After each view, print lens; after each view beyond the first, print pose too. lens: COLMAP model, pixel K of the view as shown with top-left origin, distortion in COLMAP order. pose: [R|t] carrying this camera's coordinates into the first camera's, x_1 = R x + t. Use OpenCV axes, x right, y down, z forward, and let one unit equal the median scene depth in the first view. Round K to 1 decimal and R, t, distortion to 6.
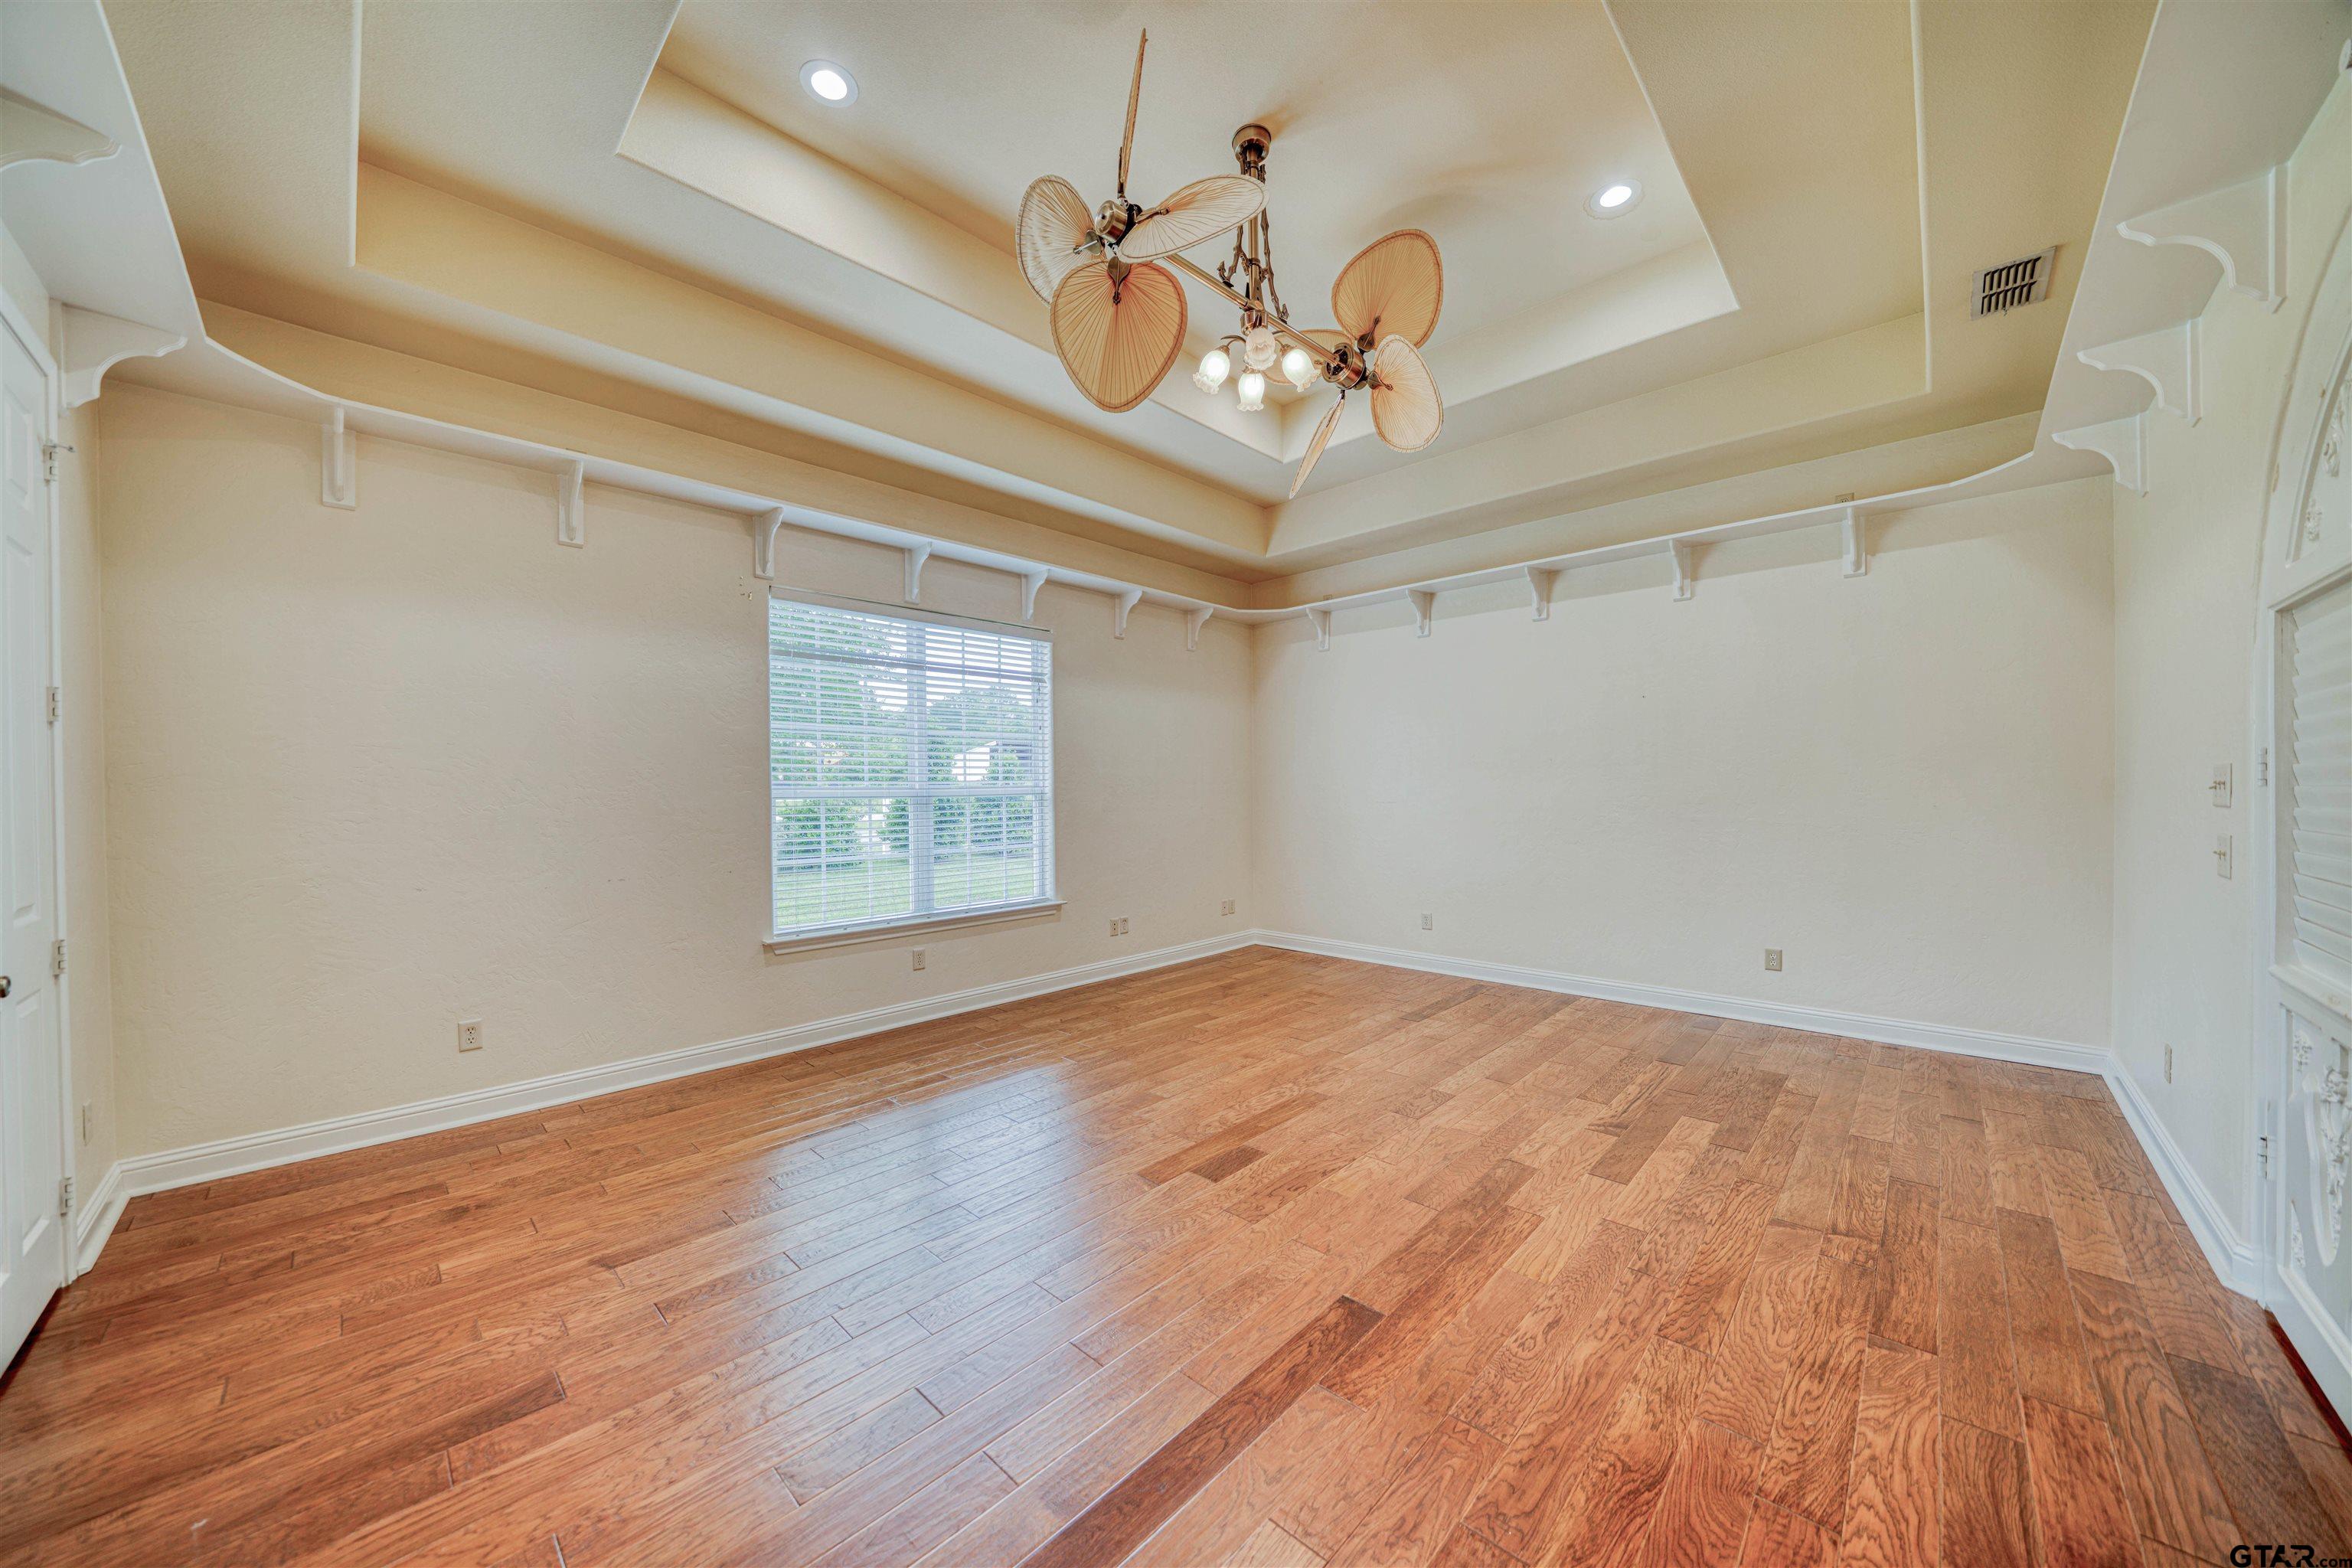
lens RADIAL K [[827.3, 0, 1161.2], [0, 827.3, 793.1], [0, 0, 1]] dist [-0.022979, 0.002891]
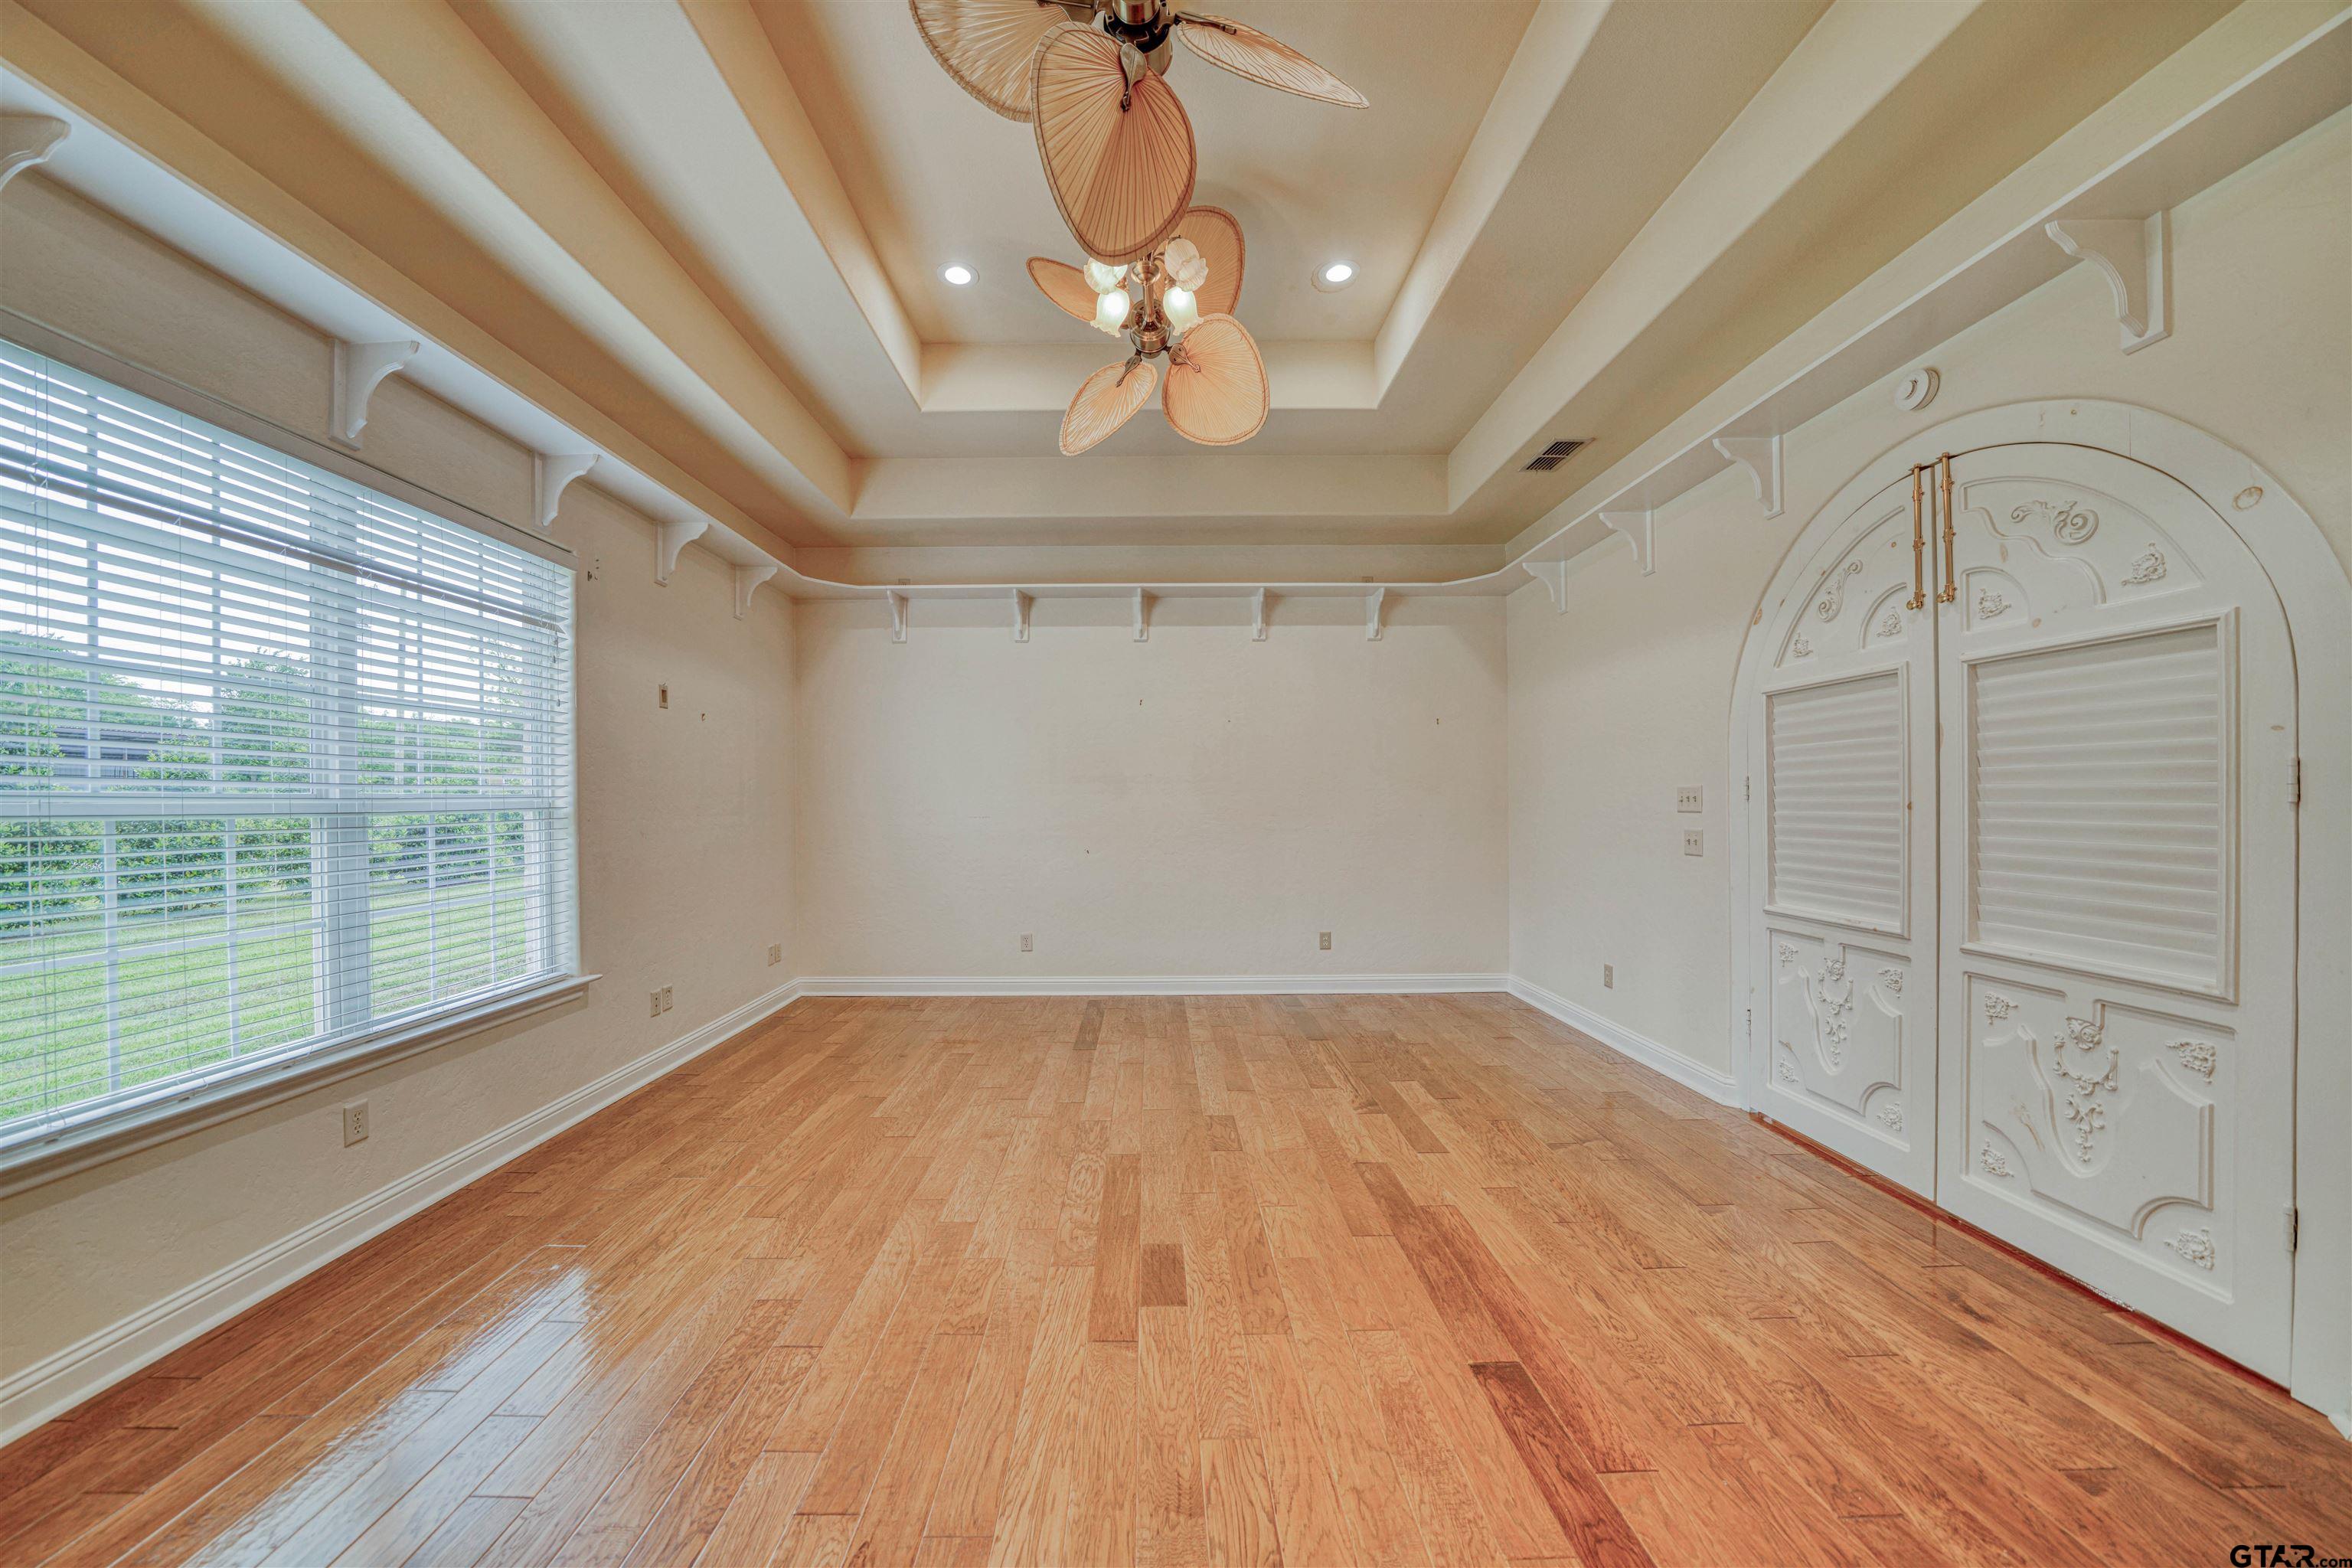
lens RADIAL K [[827.3, 0, 1168.7], [0, 827.3, 796.4], [0, 0, 1]] dist [-0.022979, 0.002891]
pose [[0.709464, 0.007855, 0.704697, -0.319921], [0.003289, 0.999890, -0.014457, 0.003343], [-0.704734, 0.012574, 0.709361, 0.295838]]
